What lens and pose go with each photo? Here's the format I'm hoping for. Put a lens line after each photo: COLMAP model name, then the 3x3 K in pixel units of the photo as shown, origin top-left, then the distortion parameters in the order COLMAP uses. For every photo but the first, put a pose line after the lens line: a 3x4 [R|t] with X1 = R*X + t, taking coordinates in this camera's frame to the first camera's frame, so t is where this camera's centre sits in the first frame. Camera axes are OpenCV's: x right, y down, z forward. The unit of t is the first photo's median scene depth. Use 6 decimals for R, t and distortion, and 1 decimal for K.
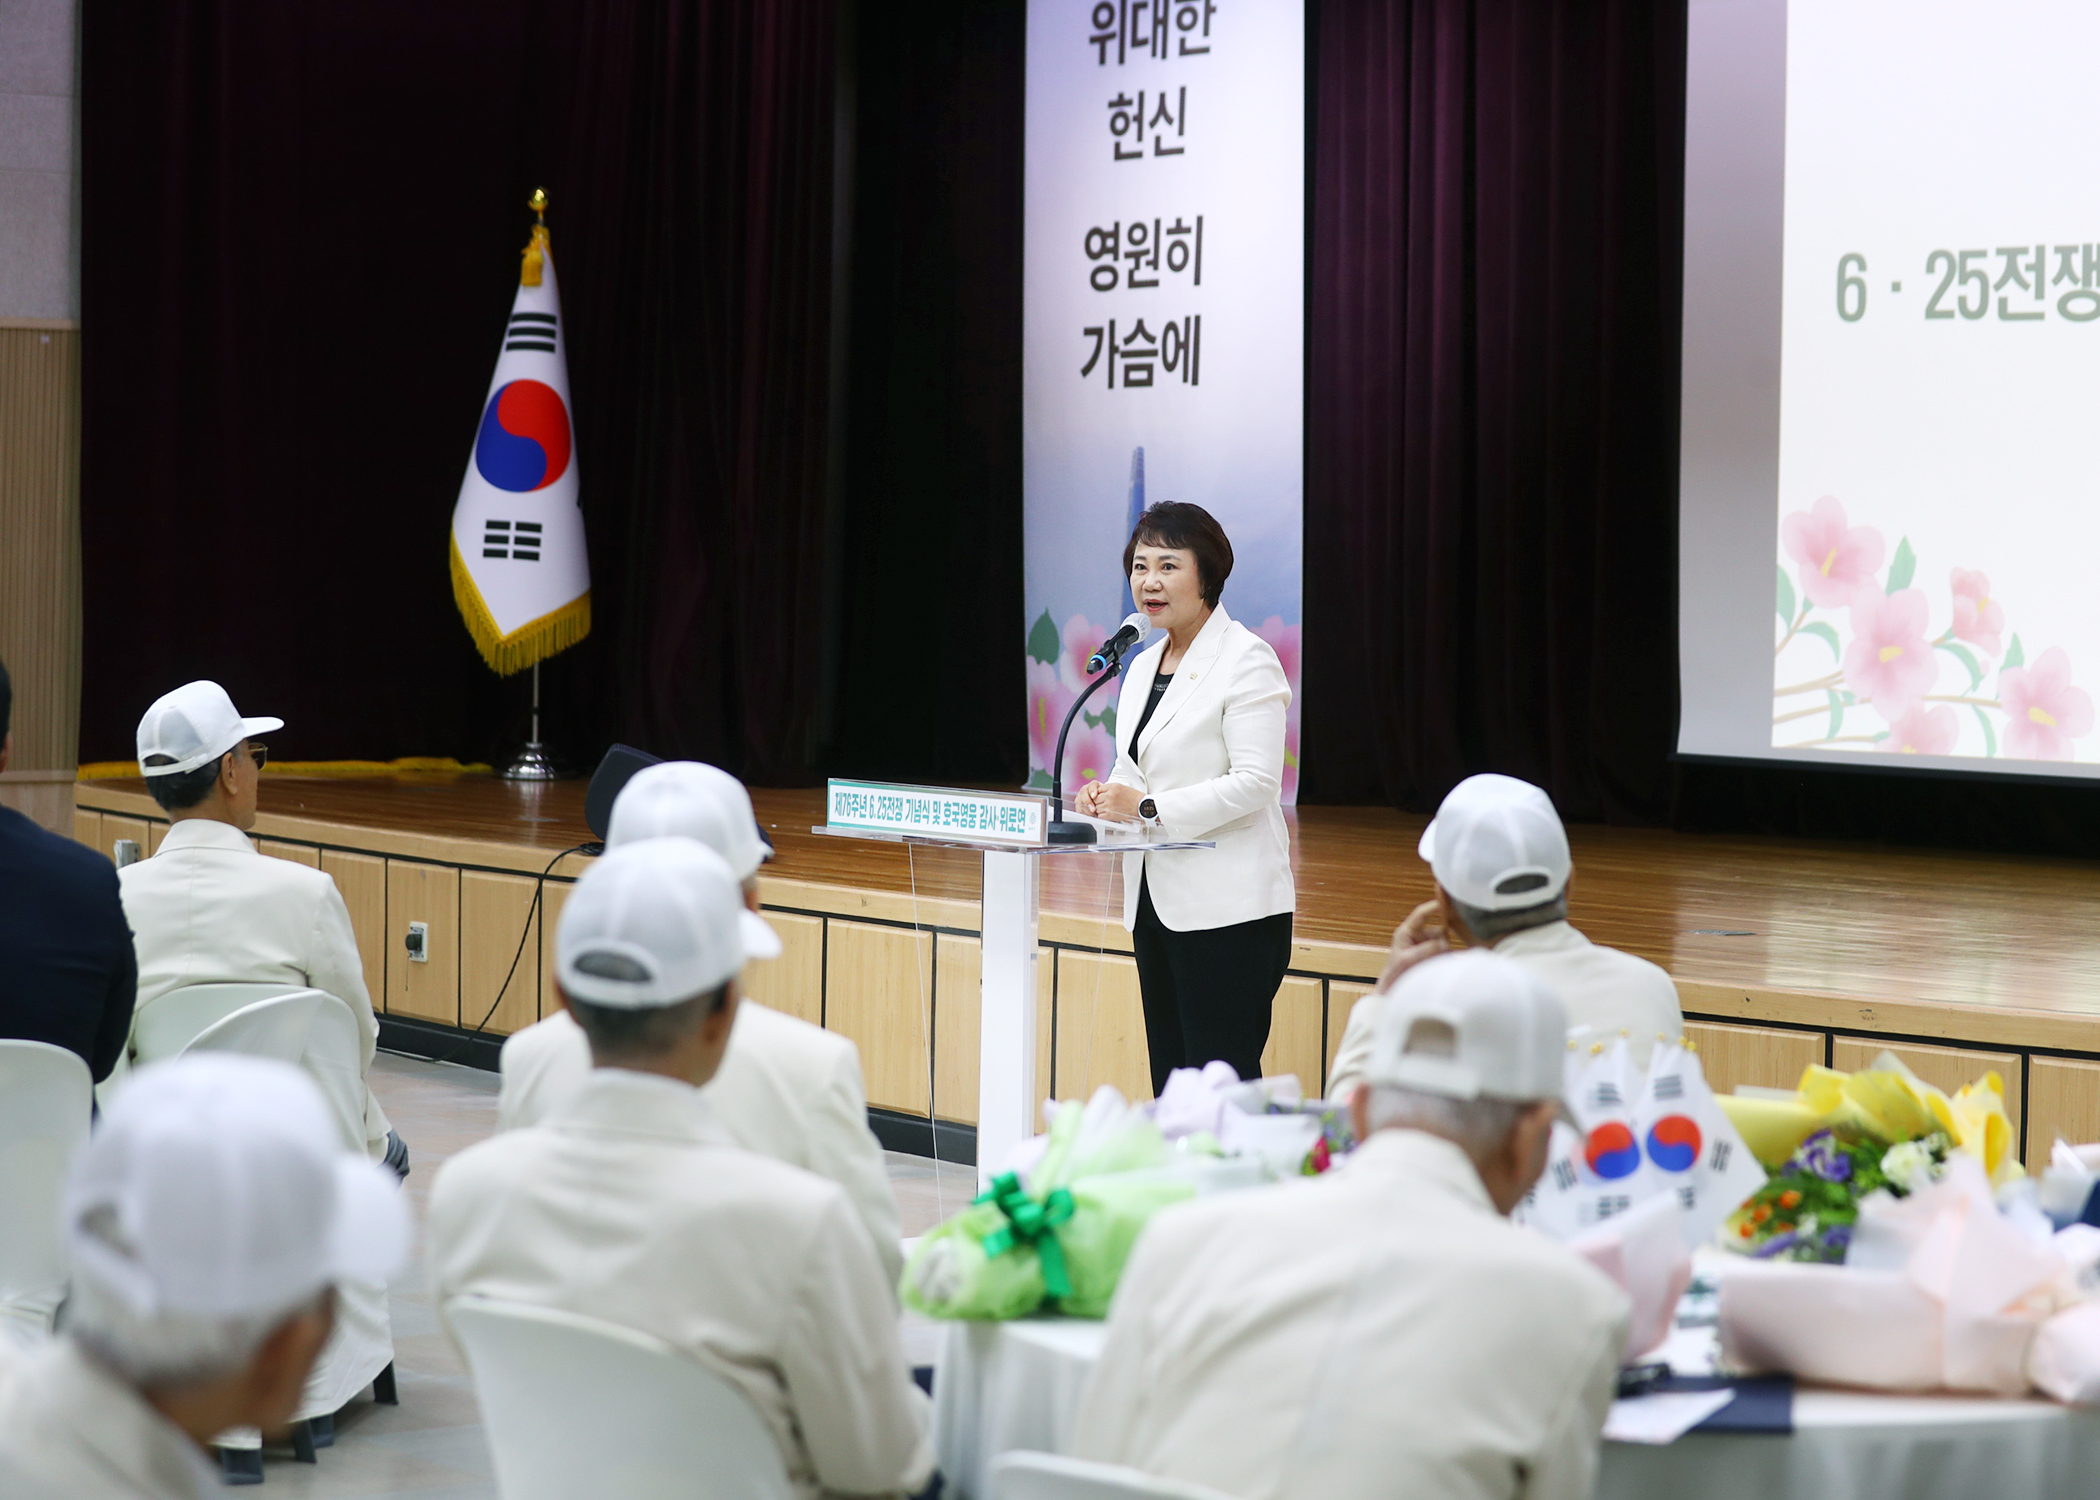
lens RADIAL K [[4644.7, 0, 1050.0], [0, 4644.7, 750.0], [0, 0, 1]] dist [-0.285260, -0.135822]
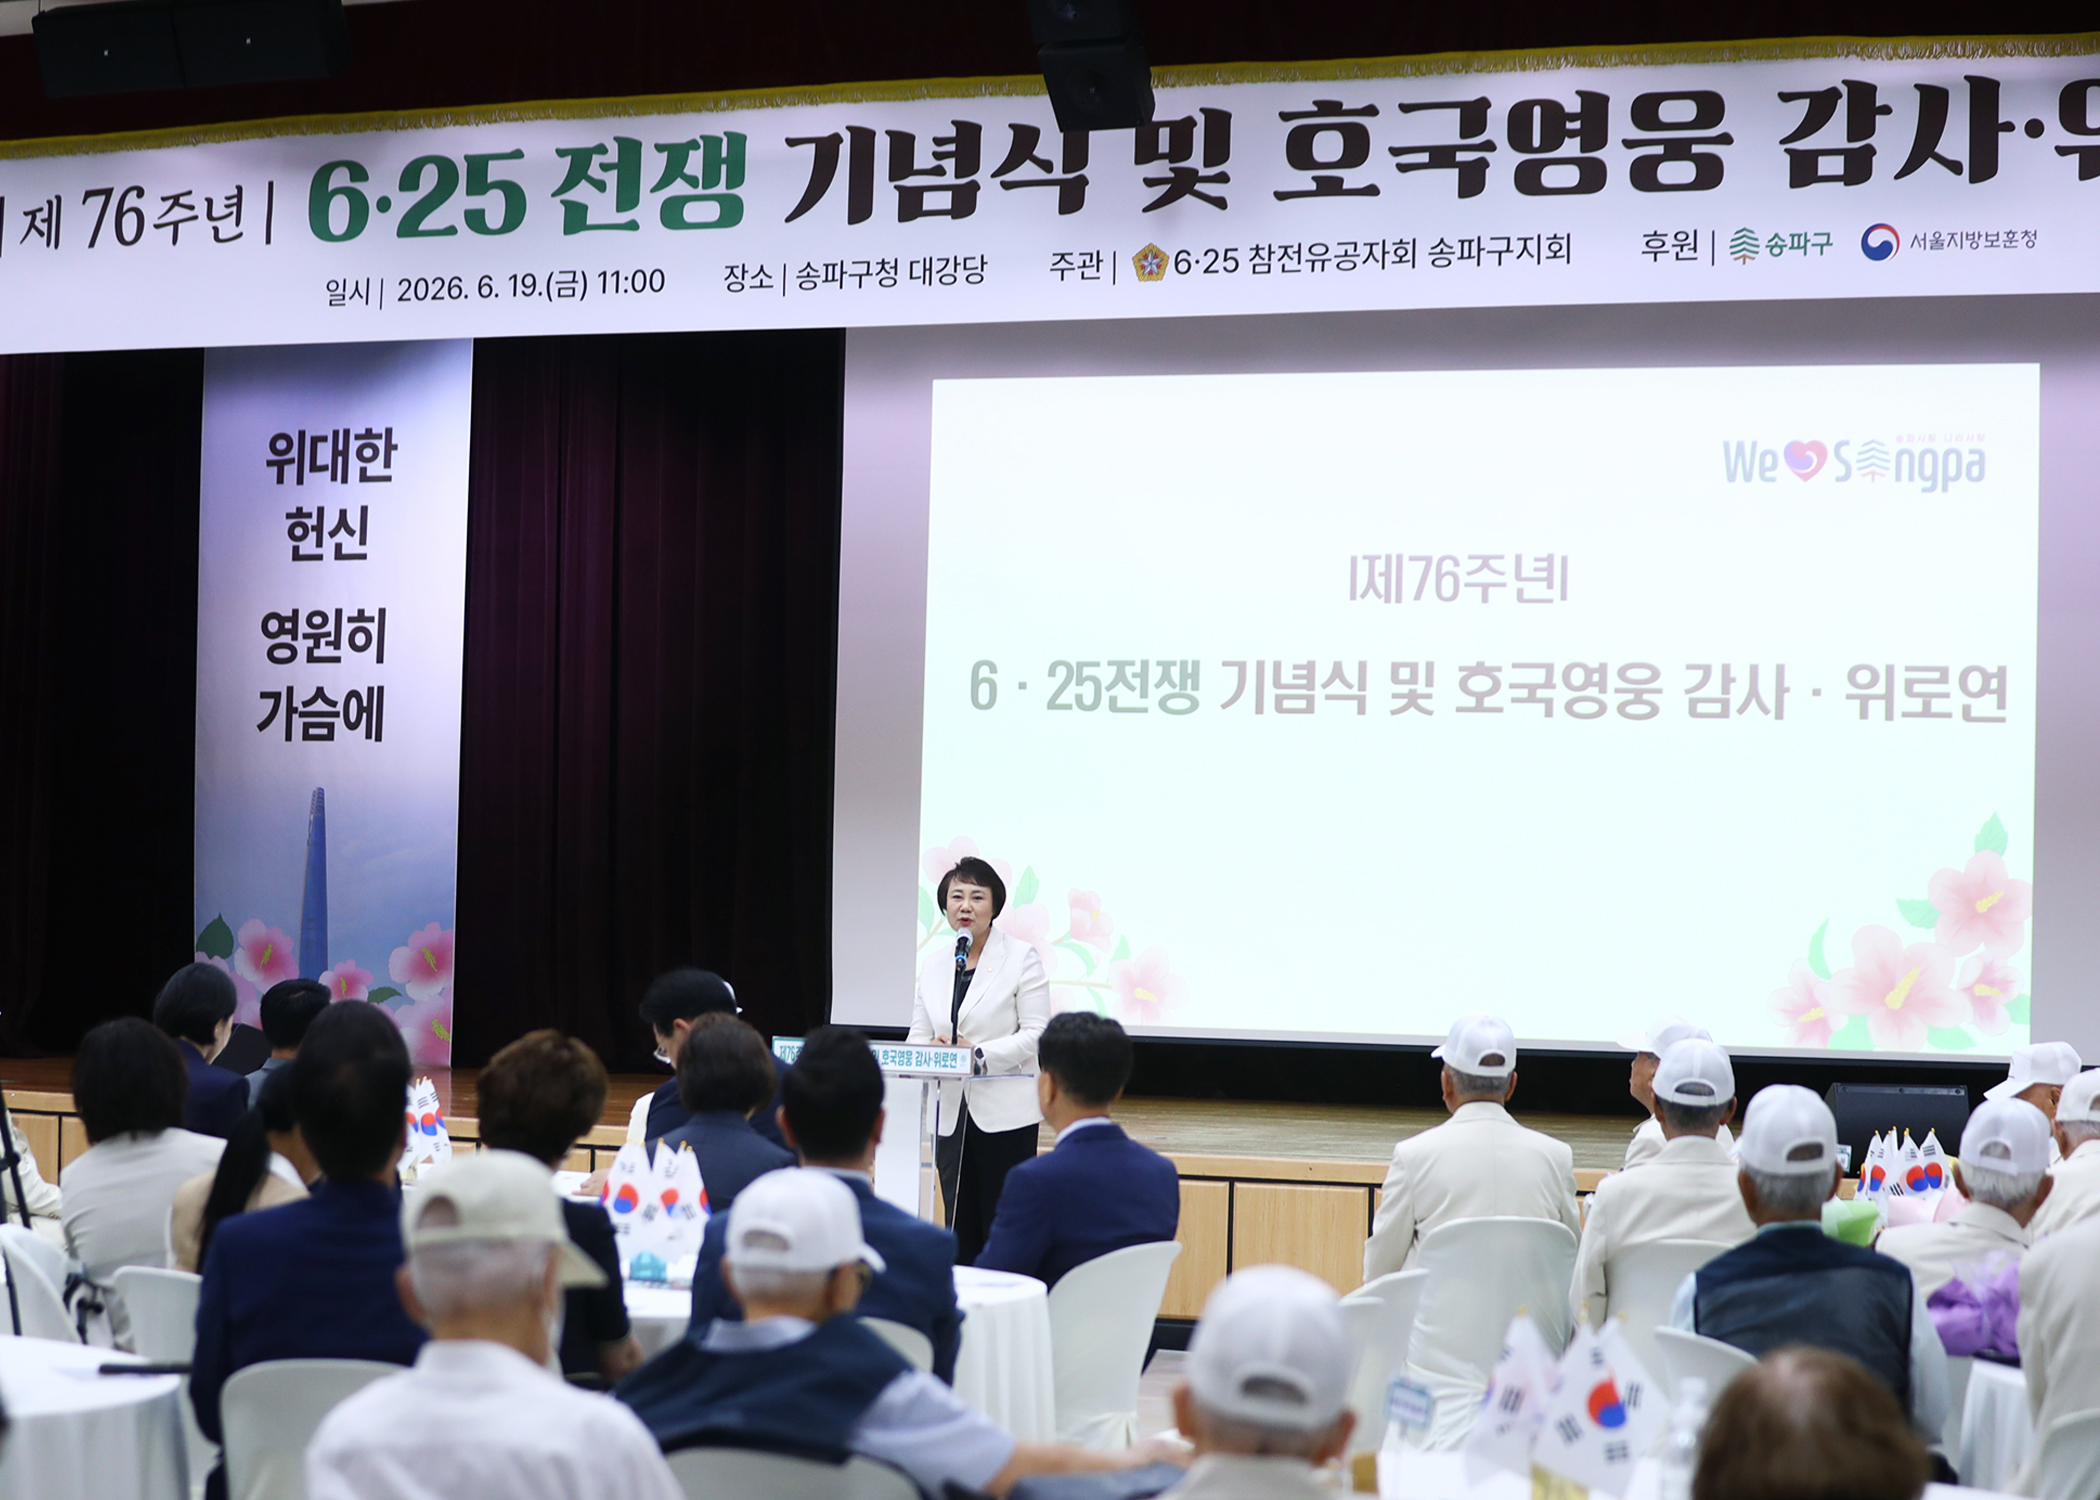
lens RADIAL K [[4644.7, 0, 1050.0], [0, 4644.7, 750.0], [0, 0, 1]] dist [-0.285260, -0.135822]
pose [[0.910052, 0.015482, 0.414204, -0.324196], [0.010842, 0.998071, -0.061127, 0.003687], [-0.414351, 0.060119, 0.908129, -0.231939]]
